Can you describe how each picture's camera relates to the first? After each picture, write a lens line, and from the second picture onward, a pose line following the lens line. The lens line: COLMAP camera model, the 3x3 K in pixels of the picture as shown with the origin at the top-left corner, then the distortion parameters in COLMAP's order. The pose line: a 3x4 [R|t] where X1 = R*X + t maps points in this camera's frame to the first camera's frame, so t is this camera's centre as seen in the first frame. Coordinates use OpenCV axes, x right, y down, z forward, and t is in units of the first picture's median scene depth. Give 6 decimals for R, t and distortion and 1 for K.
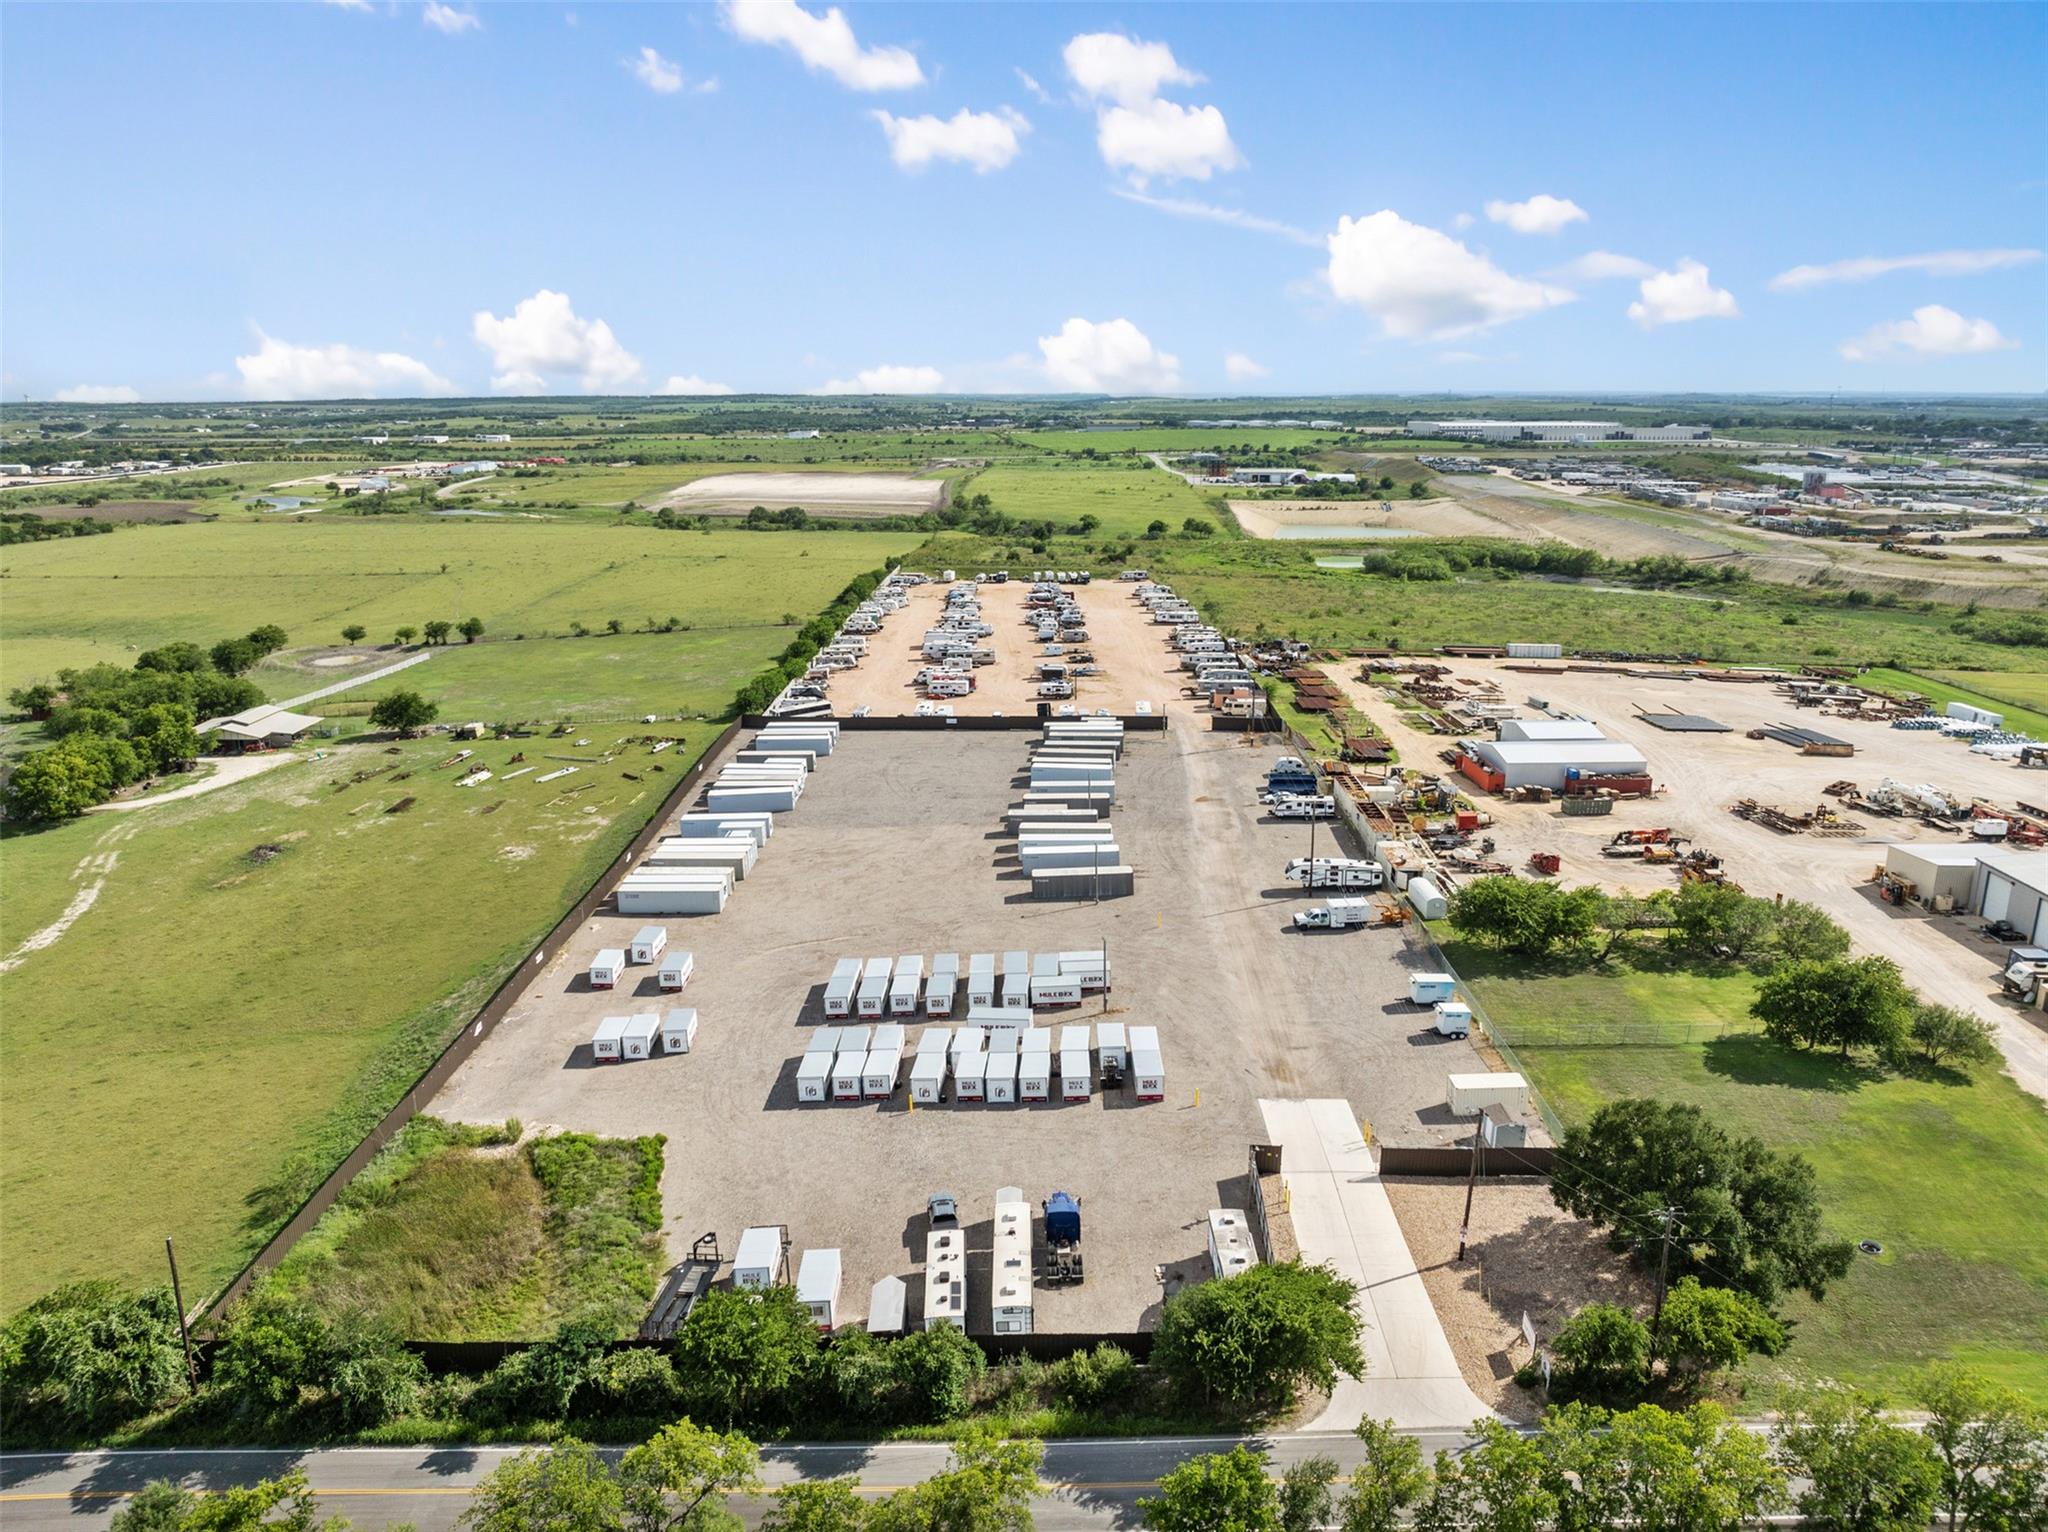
lens RADIAL K [[1445.2, 0, 1024.0], [0, 1445.2, 766.0], [0, 0, 1]] dist [-0.039276, 0.002572]
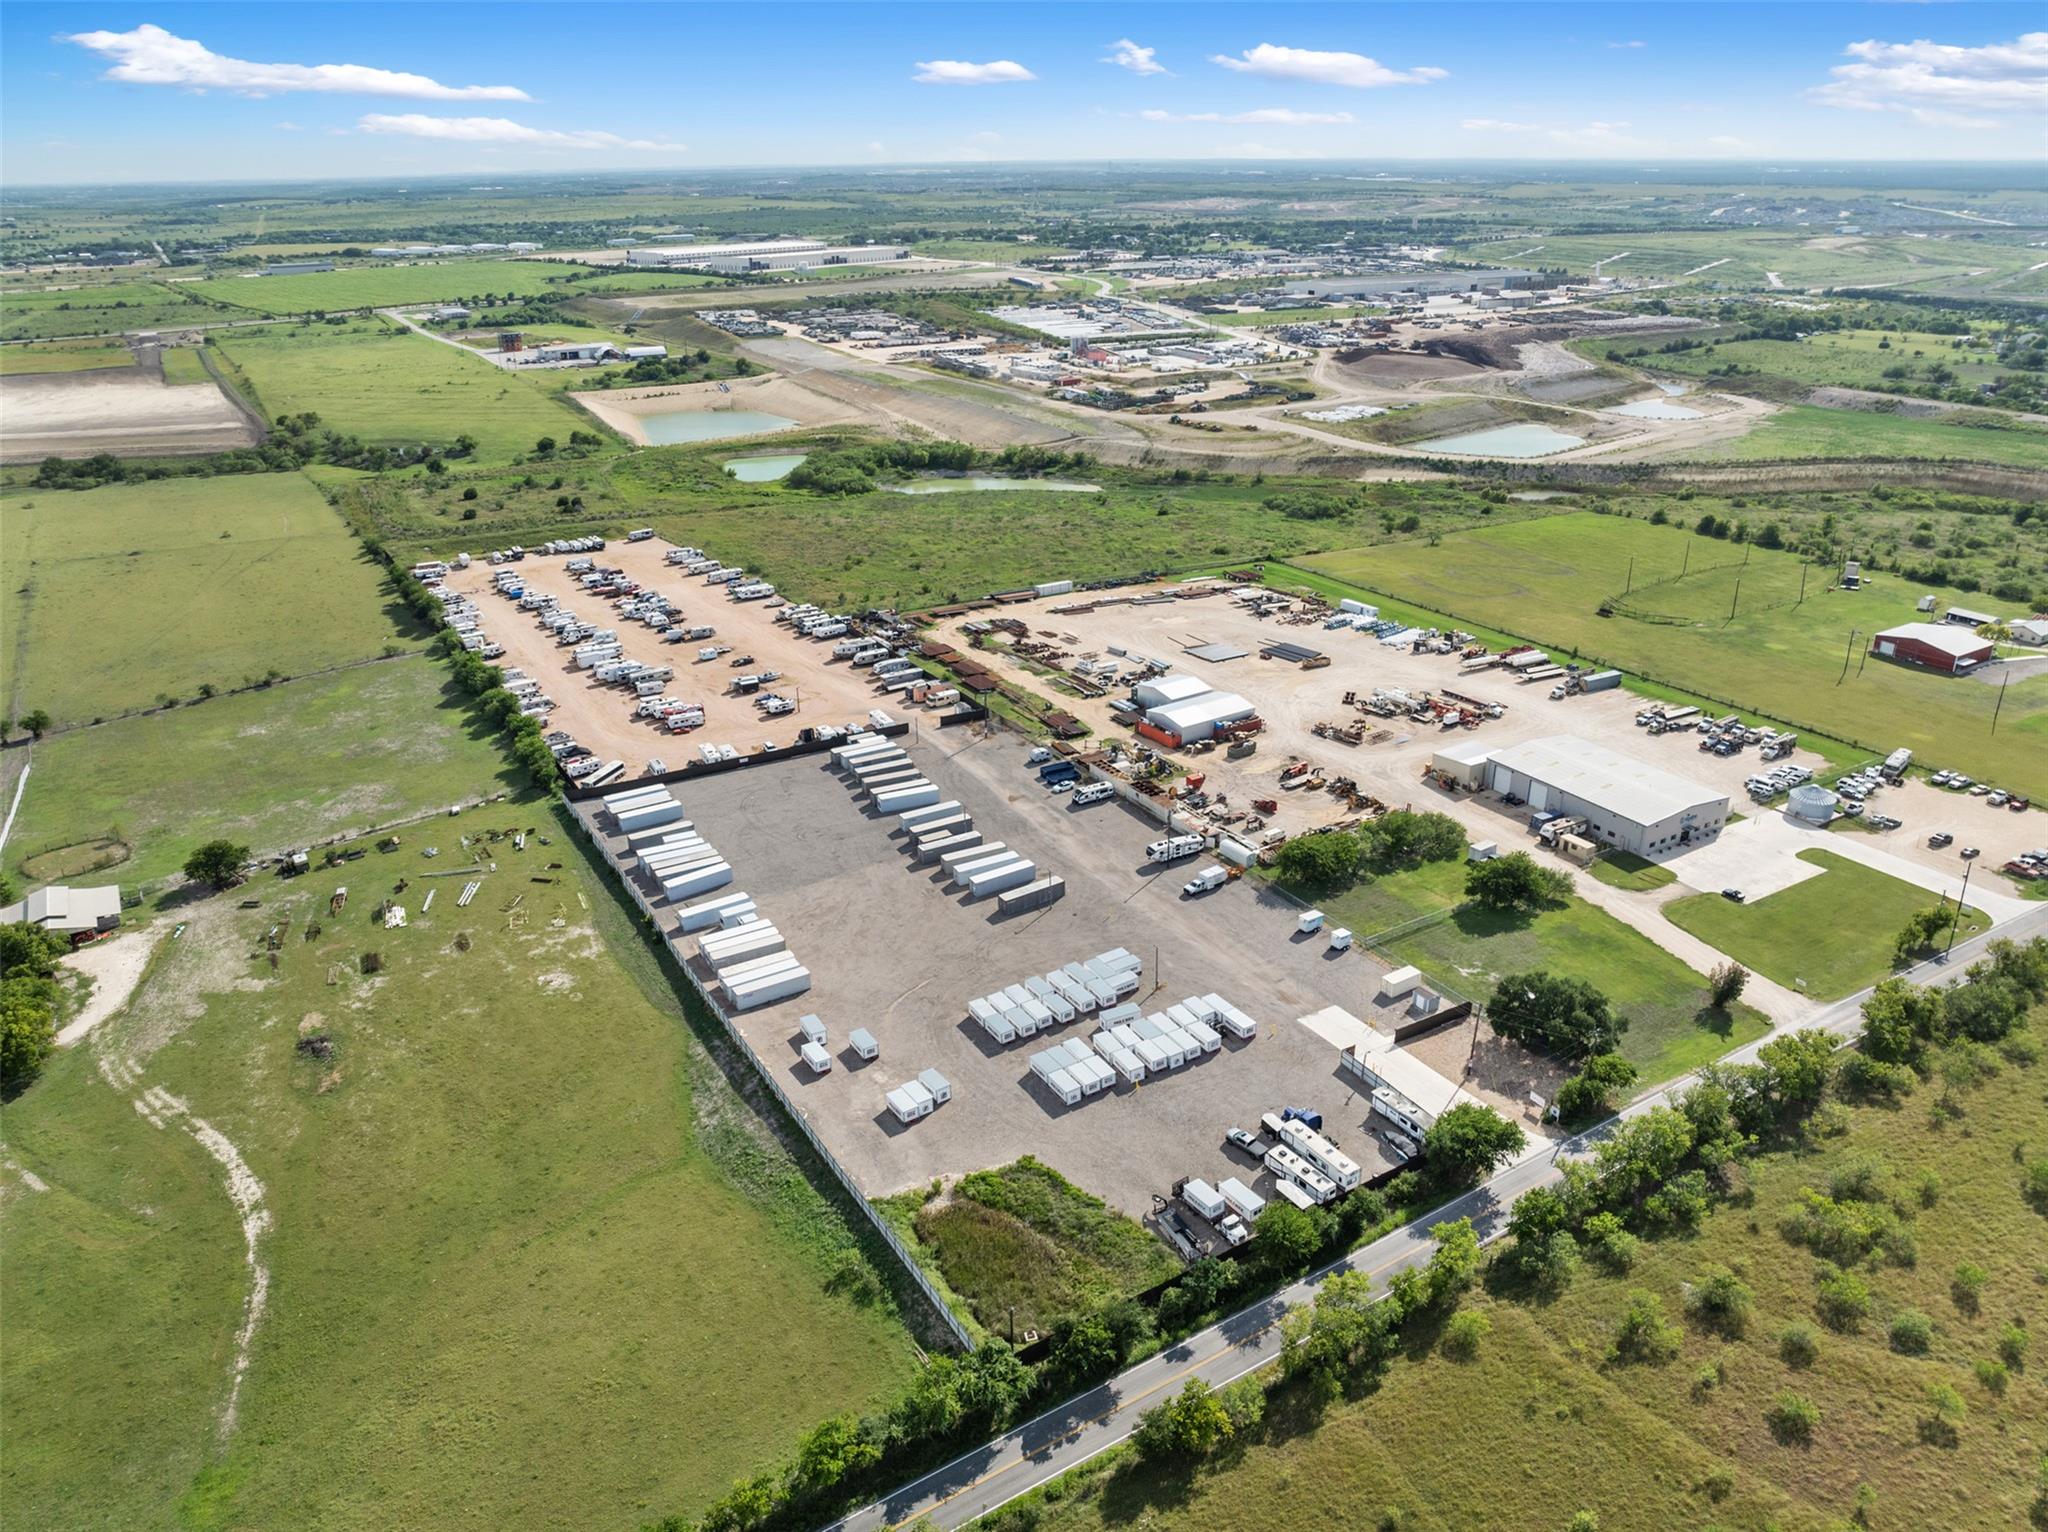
lens RADIAL K [[1445.2, 0, 1024.0], [0, 1445.2, 766.0], [0, 0, 1]] dist [-0.039276, 0.002572]
pose [[0.847983, -0.211238, 0.486109, -0.539391], [0.141555, 0.974094, 0.176359, -0.253459], [-0.510770, -0.080738, 0.855918, -0.183116]]
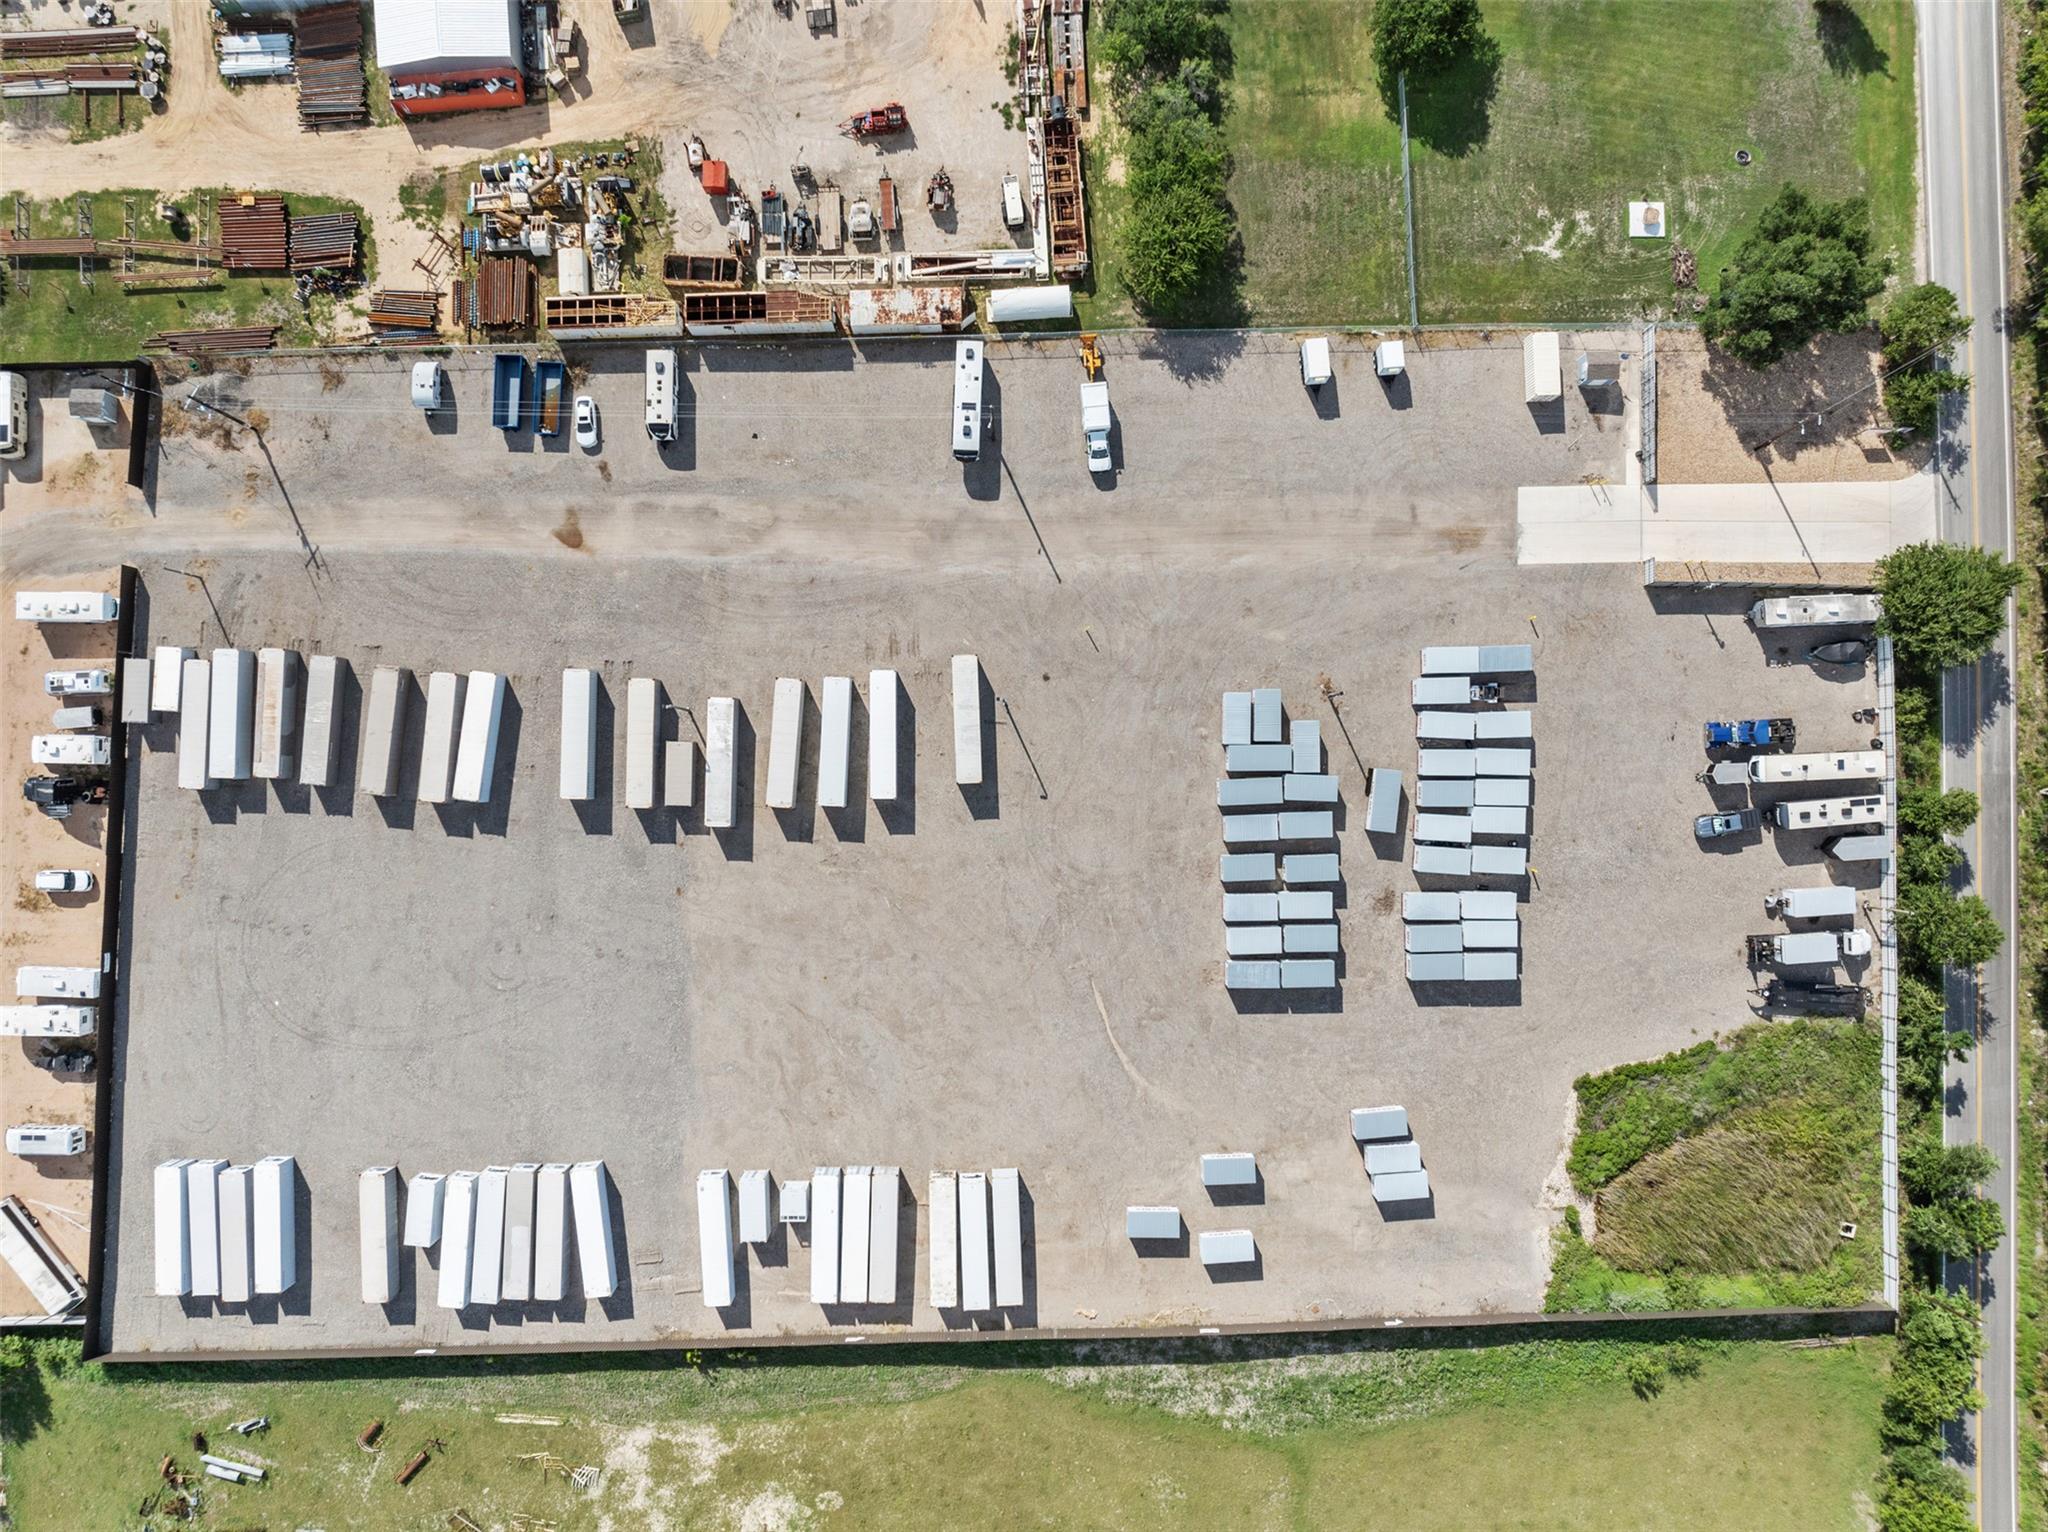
lens RADIAL K [[1445.2, 0, 1024.0], [0, 1445.2, 766.0], [0, 0, 1]] dist [-0.039276, 0.002572]
pose [[-0.041310, -0.998695, 0.030015, -0.008120], [0.247847, 0.018858, 0.968616, -0.569148], [-0.967918, 0.047453, 0.246745, 0.655913]]
